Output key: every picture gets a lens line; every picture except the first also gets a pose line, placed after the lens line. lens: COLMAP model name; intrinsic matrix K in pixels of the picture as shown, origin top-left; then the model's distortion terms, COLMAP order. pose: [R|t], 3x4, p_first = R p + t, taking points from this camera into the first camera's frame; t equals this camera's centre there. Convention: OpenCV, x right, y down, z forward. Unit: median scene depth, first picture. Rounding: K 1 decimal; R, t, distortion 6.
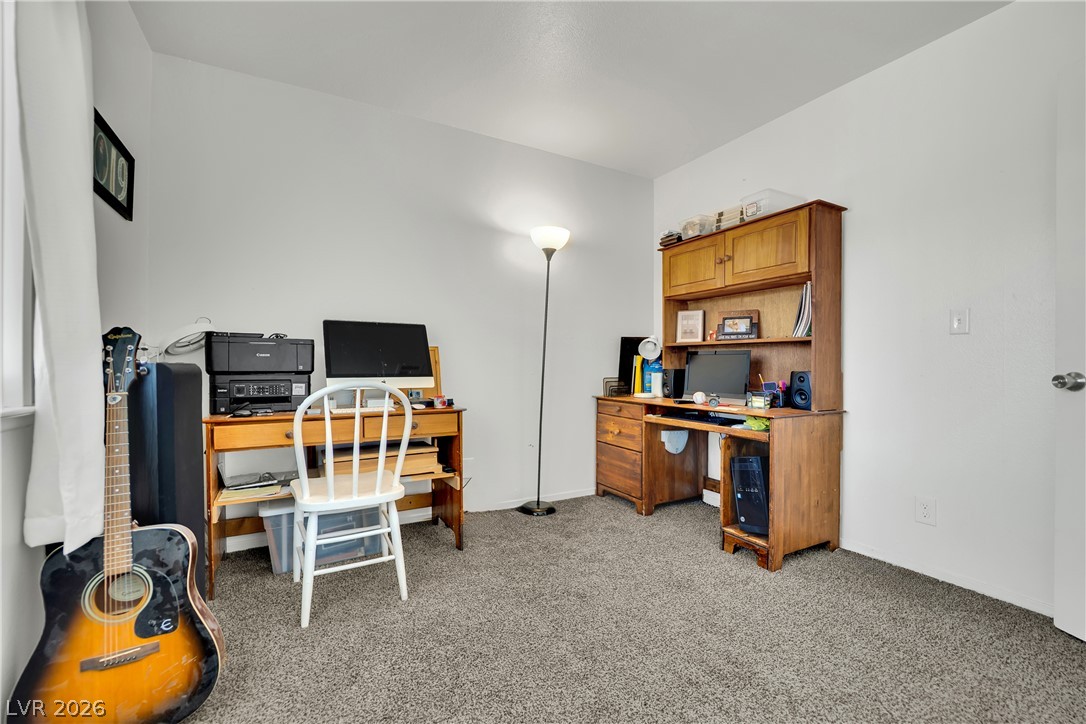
lens RADIAL K [[454.1, 0, 539.3], [0, 454.1, 362.0], [0, 0, 1]] dist [0.001233, -0.000307]
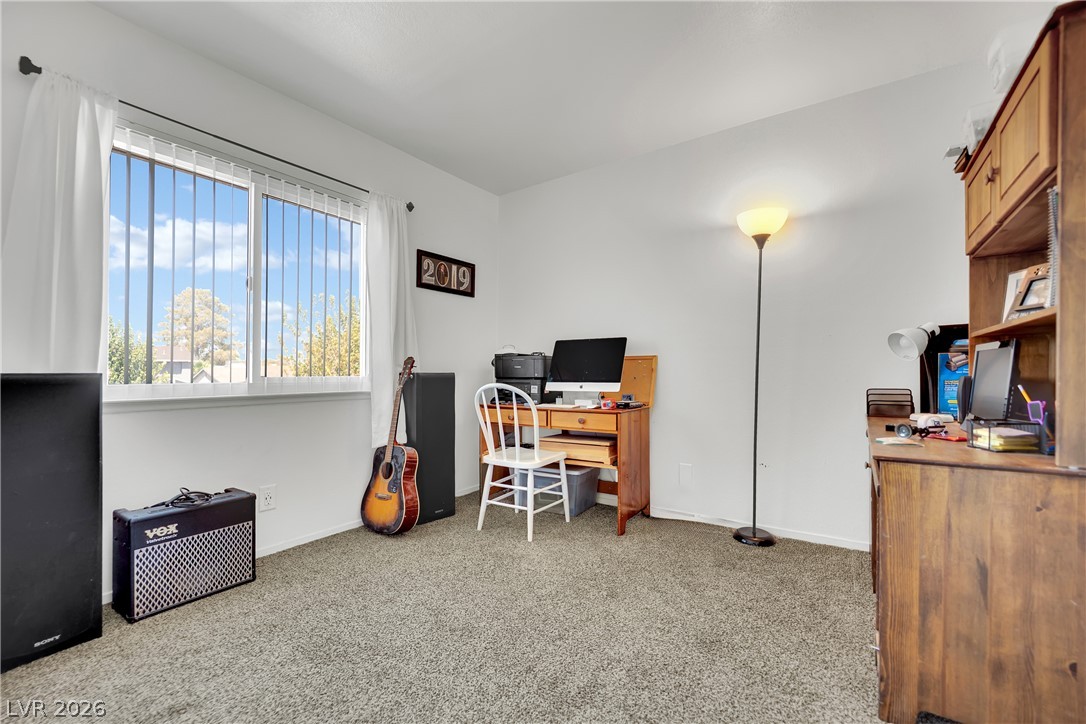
lens RADIAL K [[454.1, 0, 542.6], [0, 454.1, 372.5], [0, 0, 1]] dist [0.001233, -0.000307]
pose [[0.460957, -0.007855, -0.887388, 0.794690], [0.010944, 0.999935, -0.003167, 0.009121], [0.887355, -0.008252, 0.461013, 0.328040]]
